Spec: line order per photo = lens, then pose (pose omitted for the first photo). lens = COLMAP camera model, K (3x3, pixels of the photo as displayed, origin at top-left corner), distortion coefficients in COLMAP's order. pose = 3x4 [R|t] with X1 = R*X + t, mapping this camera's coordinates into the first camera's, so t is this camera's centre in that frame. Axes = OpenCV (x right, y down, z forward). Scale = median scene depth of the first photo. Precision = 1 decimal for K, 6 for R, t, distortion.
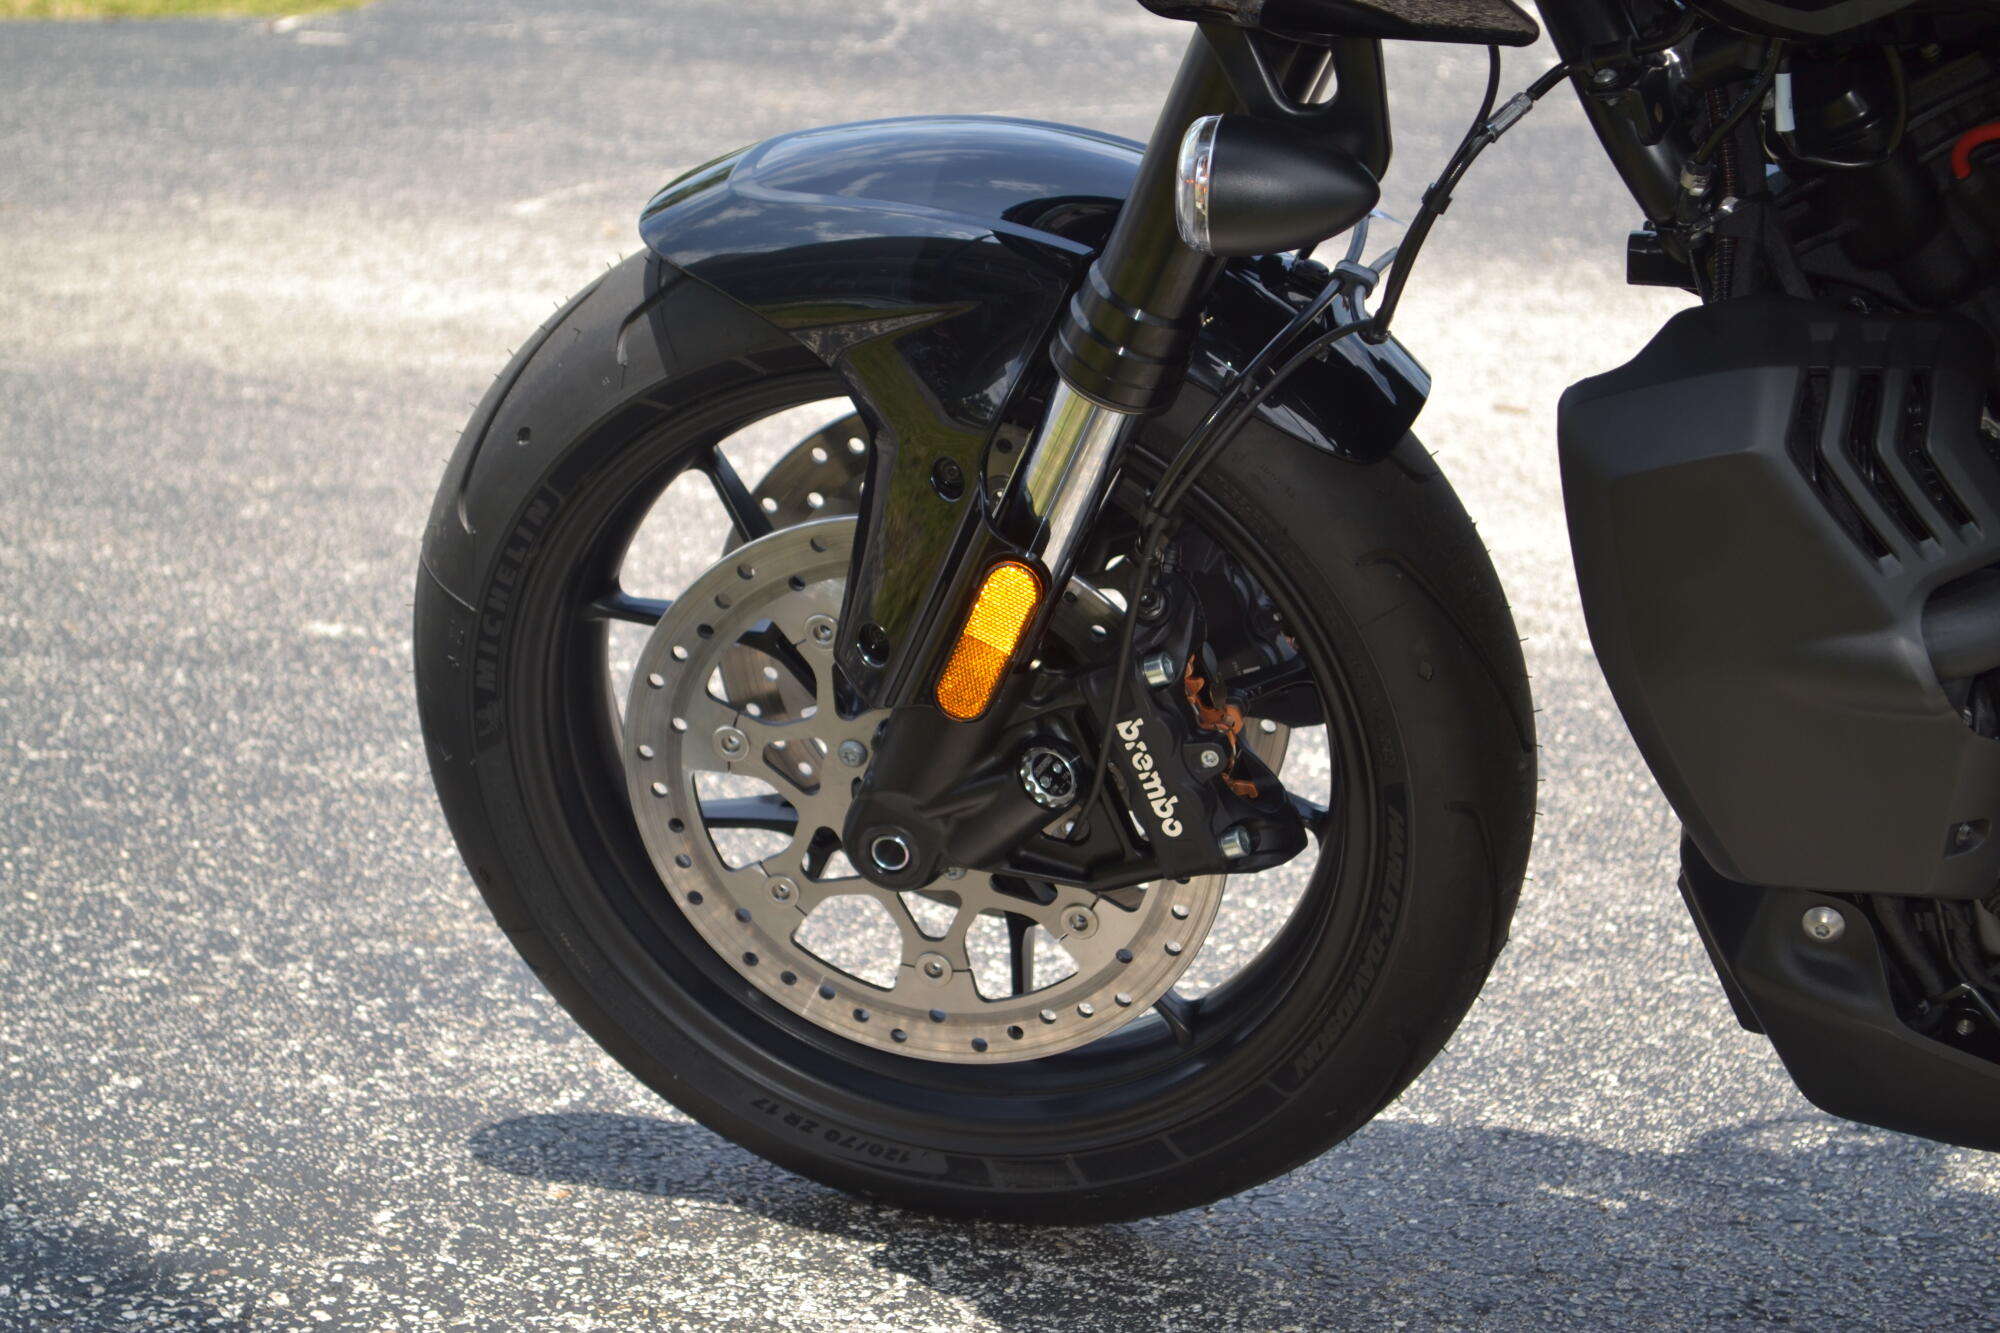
lens RADIAL K [[4556.5, 0, 1000.0], [0, 4556.5, 666.5], [0, 0, 1]] dist [0.032540, 0.037554]
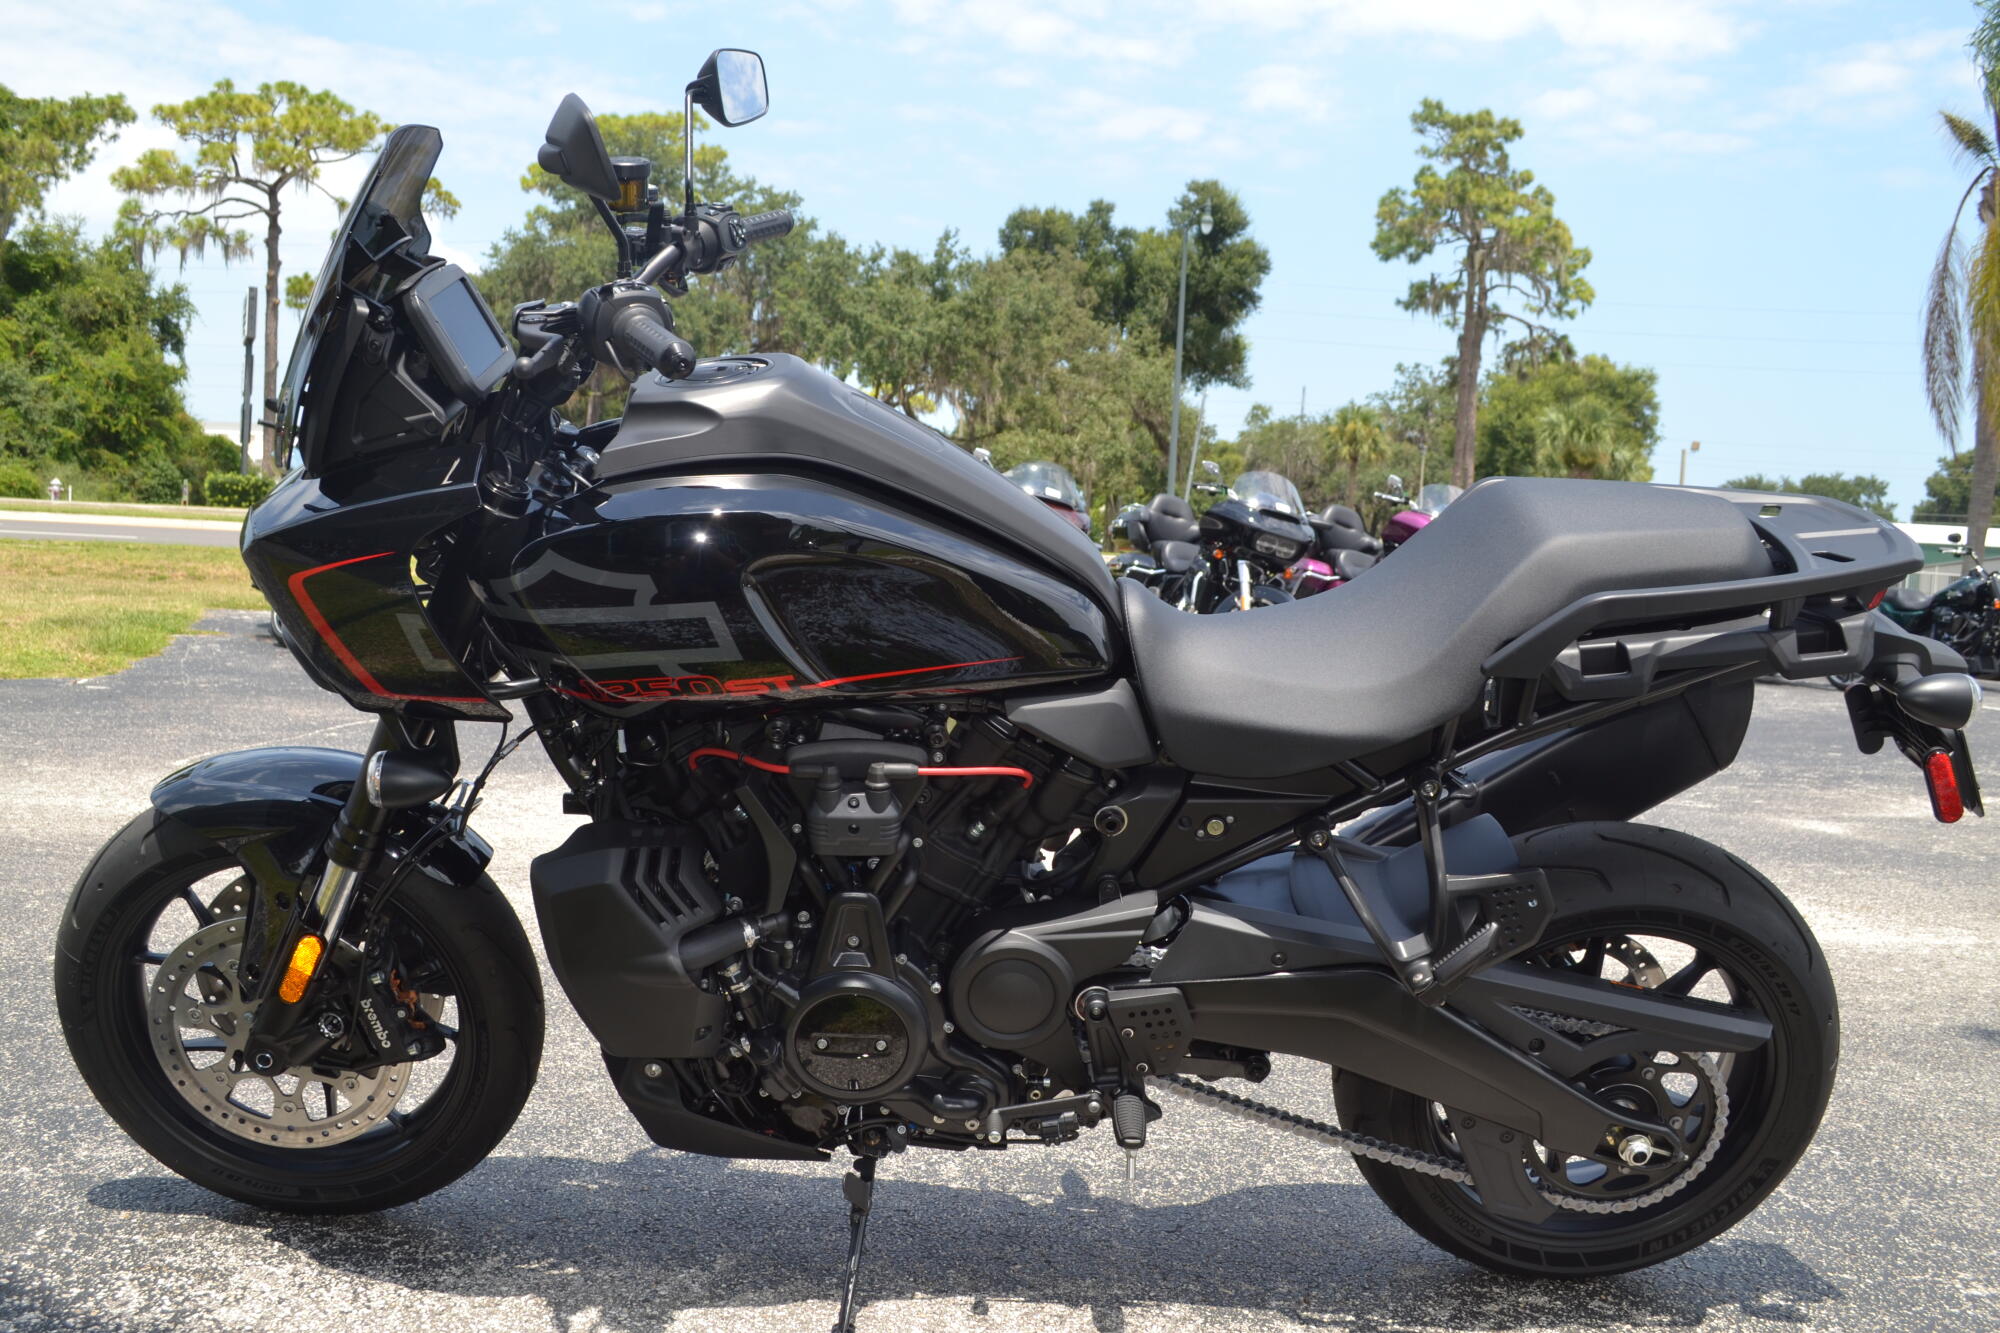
lens RADIAL K [[1868.0, 0, 975.6], [0, 1868.0, 670.0], [0, 0, 1]] dist [-0.073768, 0.013357]
pose [[0.959196, -0.007828, 0.282633, 0.055230], [0.046747, 0.990250, -0.131222, -0.015001], [-0.278850, 0.139080, 0.950210, -0.025923]]
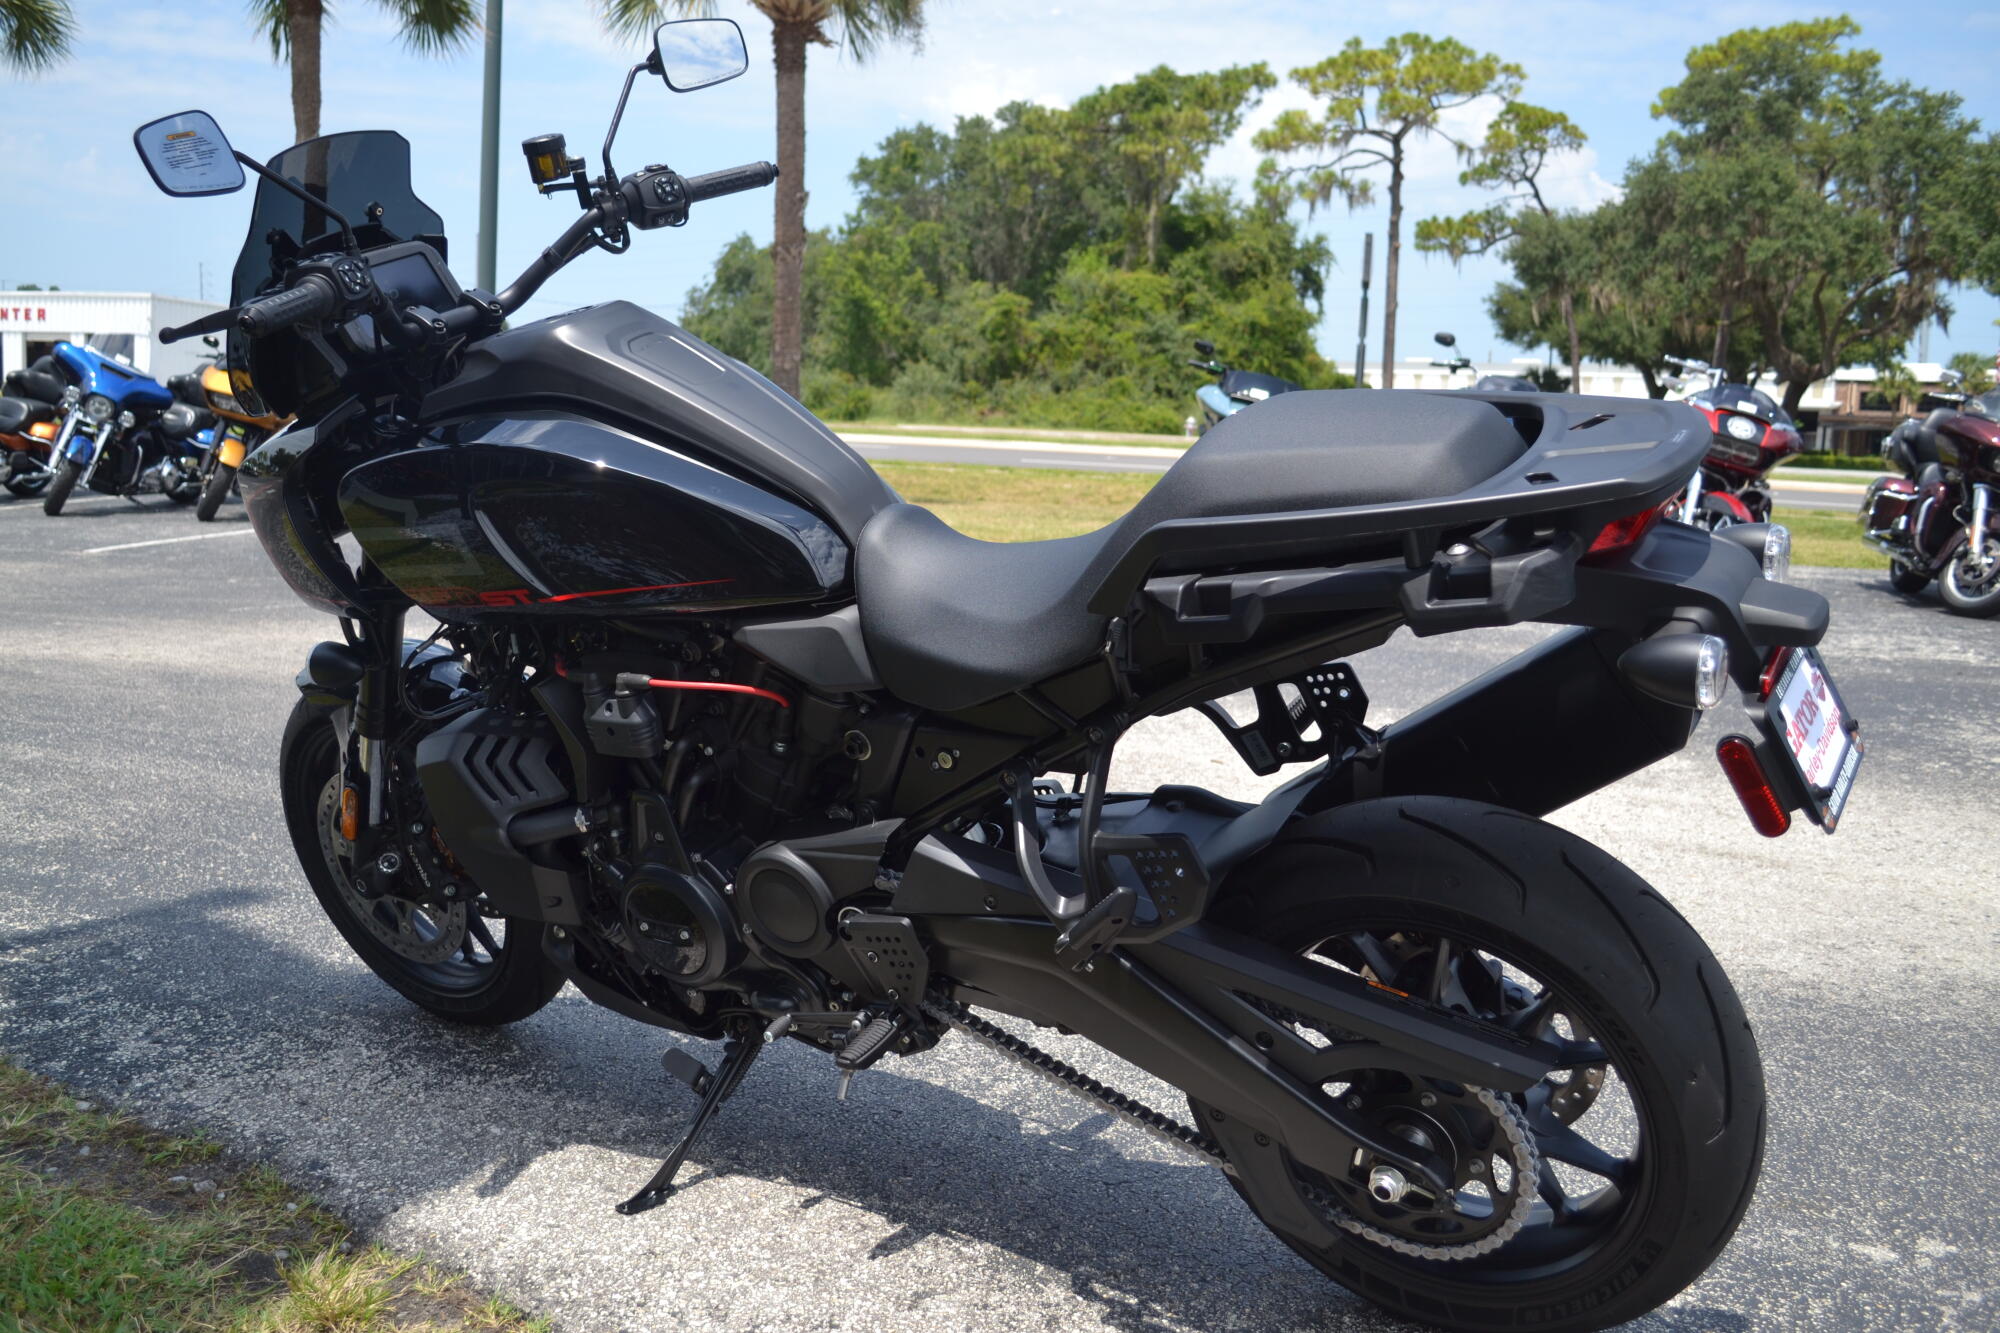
lens RADIAL K [[1835.0, 0, 1000.0], [0, 1835.0, 666.5], [0, 0, 1]] dist [-0.071111, 0.012714]
pose [[0.954807, 0.038070, -0.294780, 0.641392], [-0.067326, 0.993687, -0.089742, -0.020078], [0.289502, 0.105533, 0.951342, -0.012521]]
